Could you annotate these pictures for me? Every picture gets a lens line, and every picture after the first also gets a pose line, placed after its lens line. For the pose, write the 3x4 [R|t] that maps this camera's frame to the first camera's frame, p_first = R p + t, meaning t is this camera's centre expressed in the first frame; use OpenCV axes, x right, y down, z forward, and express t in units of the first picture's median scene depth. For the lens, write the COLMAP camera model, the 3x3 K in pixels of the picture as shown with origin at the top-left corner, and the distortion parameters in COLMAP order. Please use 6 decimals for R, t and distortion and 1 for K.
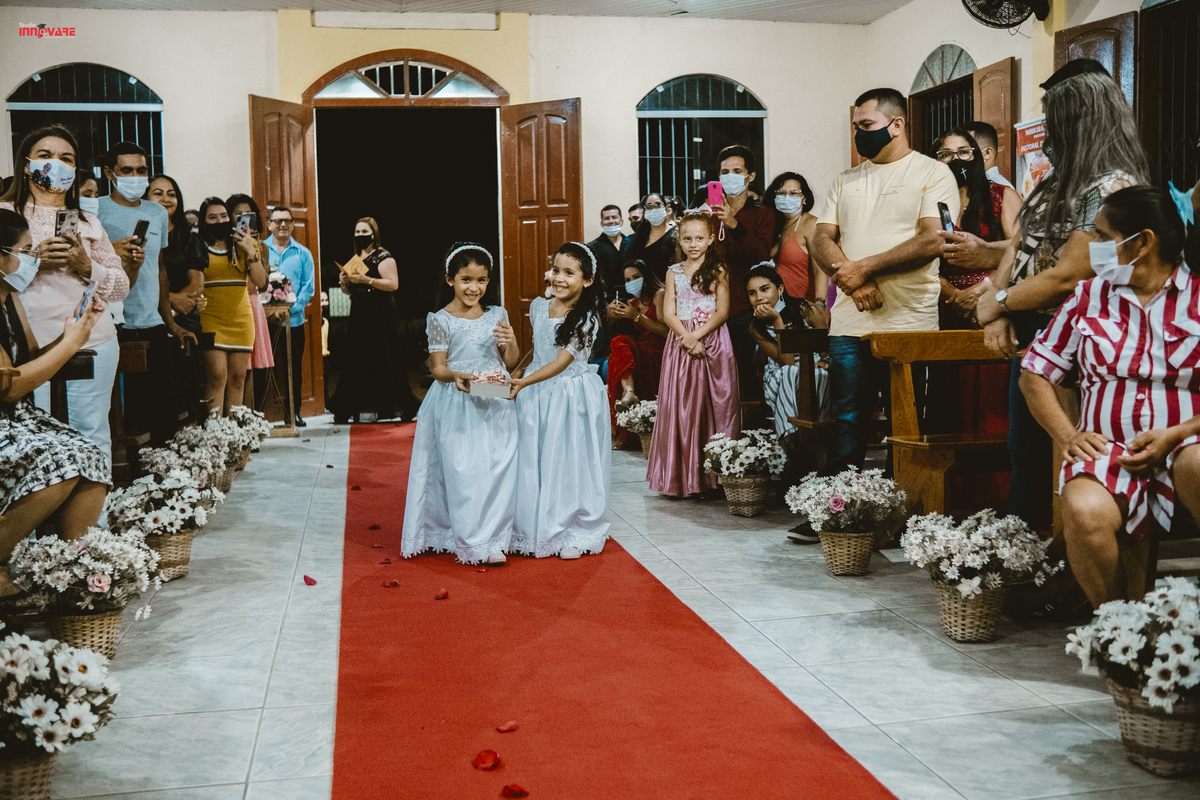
lens RADIAL K [[1236.3, 0, 600.0], [0, 1236.3, 400.0], [0, 0, 1]] dist [-0.167977, 0.328218]
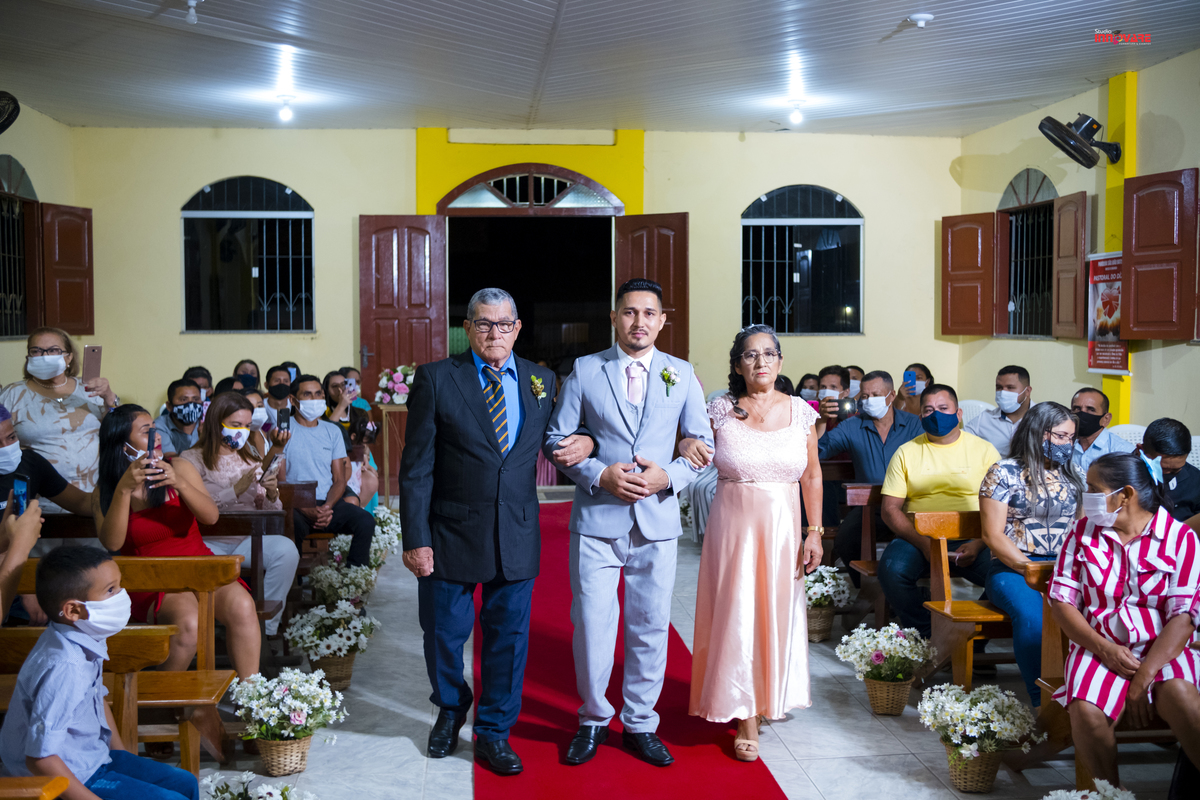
lens RADIAL K [[1236.3, 0, 600.0], [0, 1236.3, 400.0], [0, 0, 1]] dist [-0.167977, 0.328218]
pose [[0.995595, 0.026241, -0.090010, 0.009154], [-0.028105, 0.999415, -0.019502, -0.063150], [0.089446, 0.021946, 0.995750, -0.106859]]
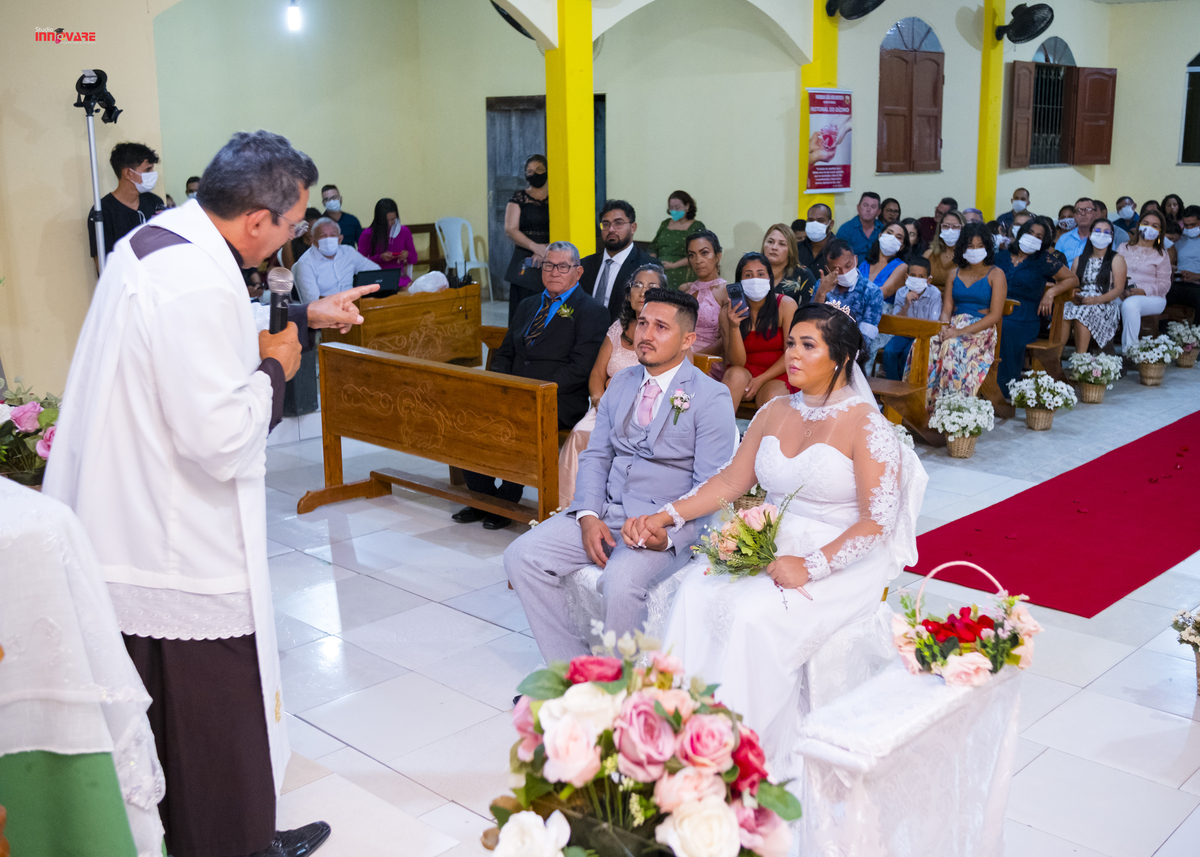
lens RADIAL K [[1252.0, 0, 600.0], [0, 1252.0, 428.5], [0, 0, 1]] dist [-0.006620, -0.010602]
pose [[0.590933, 0.205172, -0.780194, 0.391557], [-0.081188, 0.977333, 0.195521, -0.063108], [0.802625, -0.052198, 0.594195, -0.535167]]
